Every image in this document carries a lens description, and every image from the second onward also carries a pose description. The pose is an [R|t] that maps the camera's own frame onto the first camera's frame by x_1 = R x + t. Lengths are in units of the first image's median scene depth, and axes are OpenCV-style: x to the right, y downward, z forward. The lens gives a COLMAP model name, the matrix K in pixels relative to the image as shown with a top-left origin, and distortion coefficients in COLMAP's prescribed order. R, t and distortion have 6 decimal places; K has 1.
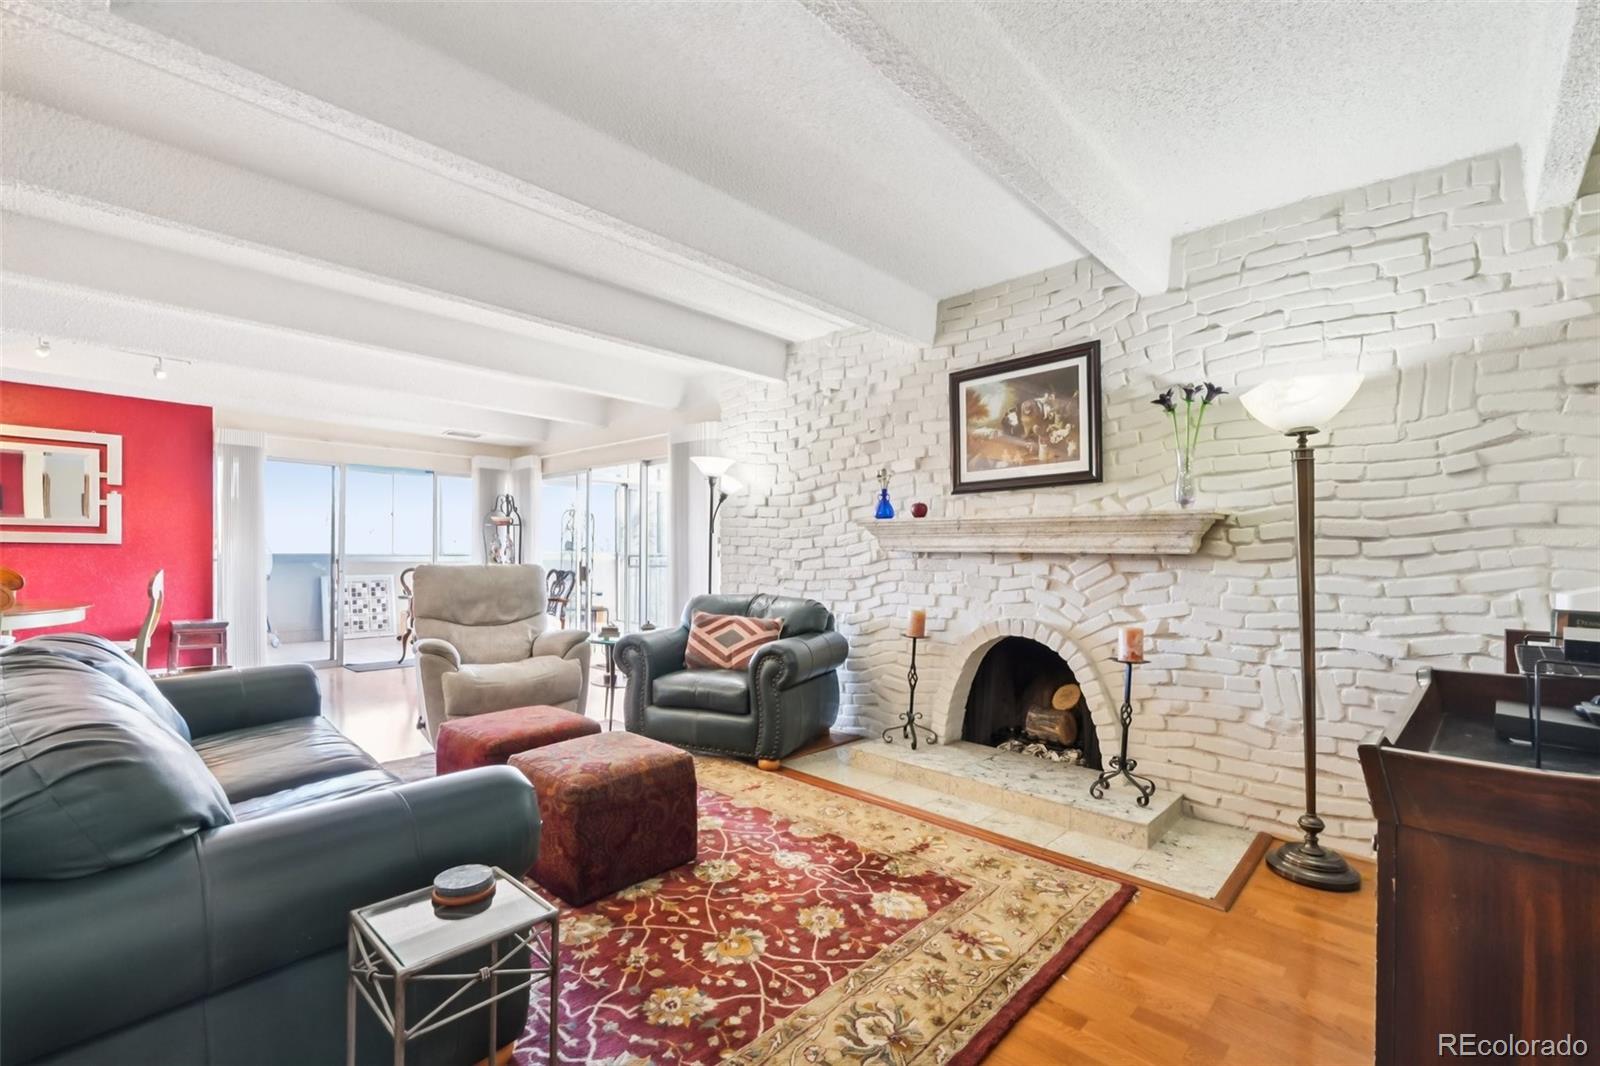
lens RADIAL K [[689.5, 0, 802.6], [0, 689.5, 551.9], [0, 0, 1]] dist [0.002224, 0.000706]
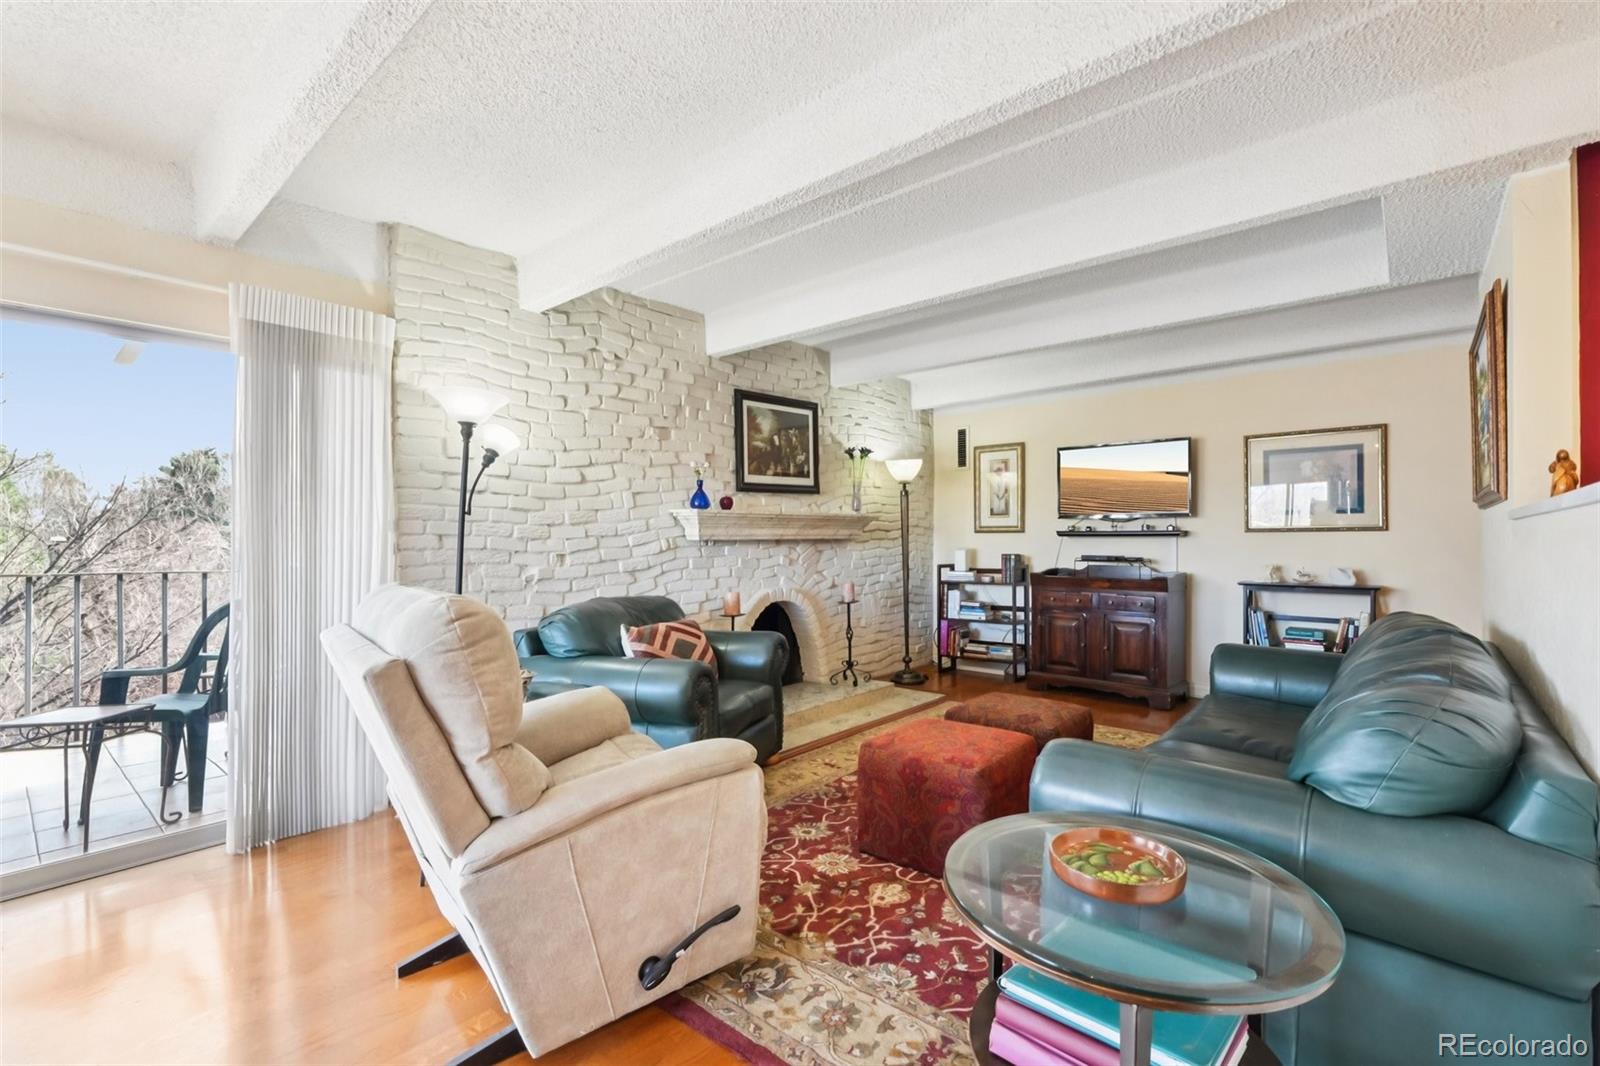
lens RADIAL K [[701.9, 0, 804.9], [0, 701.9, 531.3], [0, 0, 1]] dist [0.000698, 0.000169]
pose [[-0.043069, 0.001342, 0.999071, -1.133534], [0.006903, 0.999976, -0.001046, -0.014338], [-0.999048, 0.006851, -0.043077, 1.070088]]
